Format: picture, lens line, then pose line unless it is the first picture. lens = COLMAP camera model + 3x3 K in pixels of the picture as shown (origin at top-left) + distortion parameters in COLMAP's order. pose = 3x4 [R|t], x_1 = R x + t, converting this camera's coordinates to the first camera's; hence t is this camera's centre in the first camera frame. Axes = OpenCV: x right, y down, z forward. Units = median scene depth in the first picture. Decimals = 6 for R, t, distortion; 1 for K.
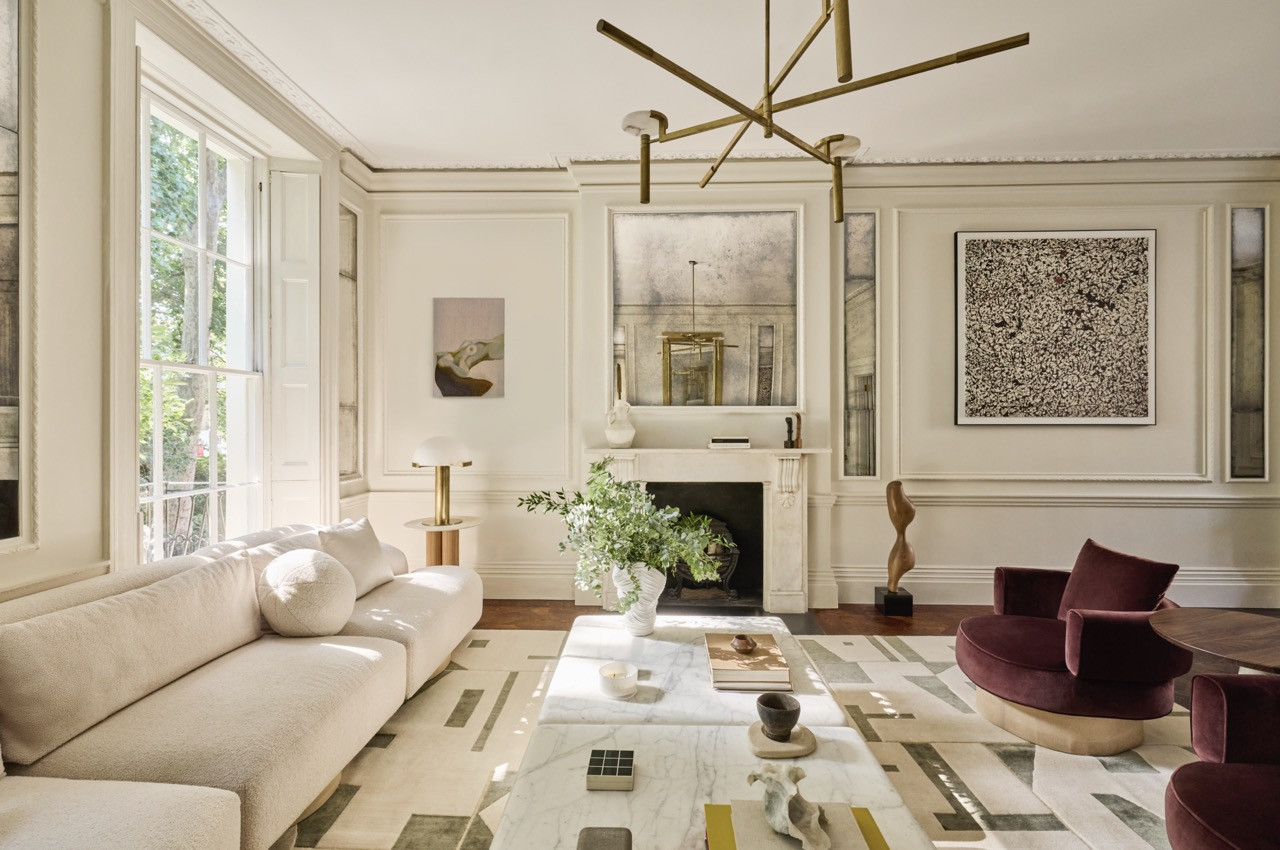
lens RADIAL K [[713.4, 0, 638.6], [0, 713.4, 426.2], [0, 0, 1]] dist [0.001509, 0.000061]
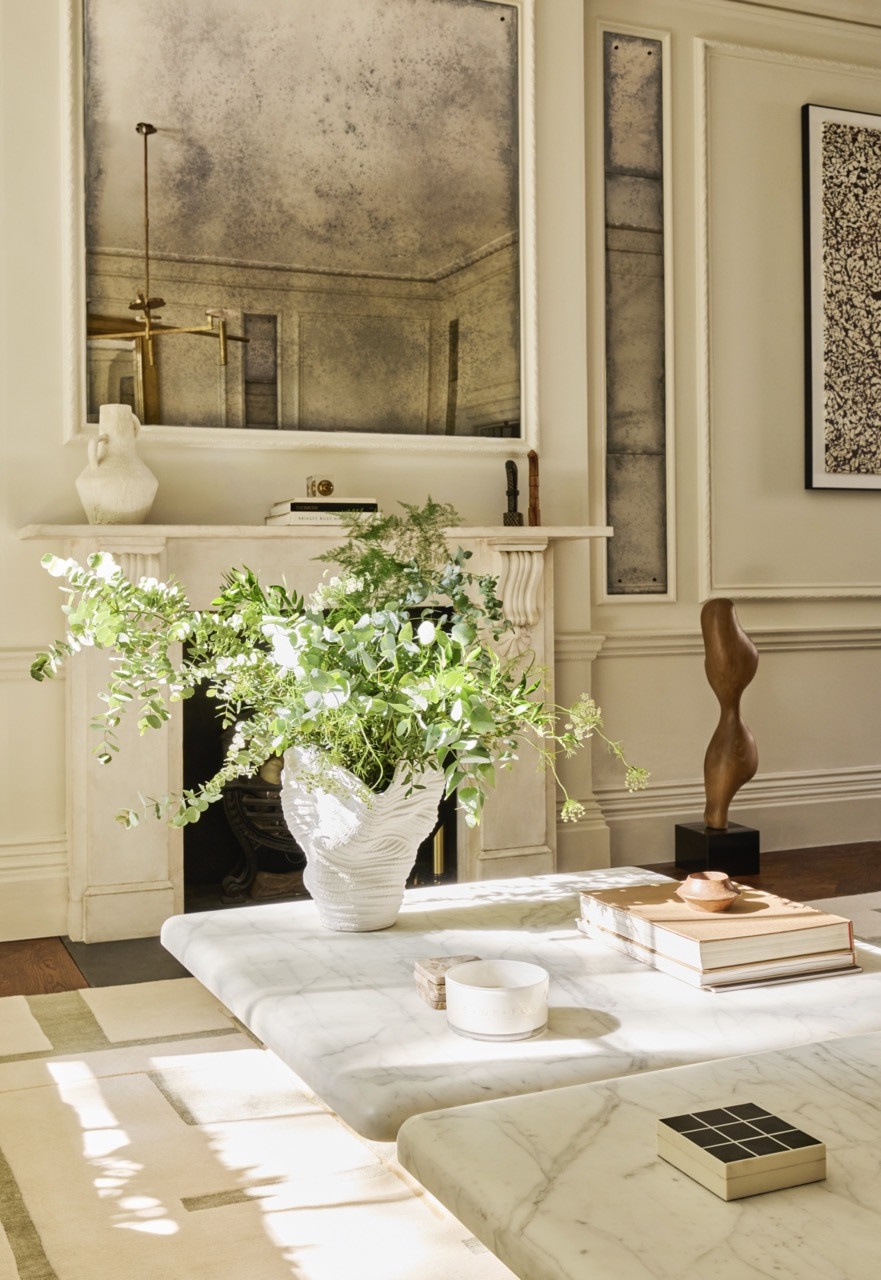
lens RADIAL K [[1565.4, 0, 439.6], [0, 1565.4, 636.8], [0, 0, 1]] dist [0.006248, 0.000000]
pose [[0.867860, -0.003823, 0.496794, -0.325818], [0.009566, 0.999914, -0.009017, 0.109282], [-0.496716, 0.012577, 0.867822, 0.175397]]
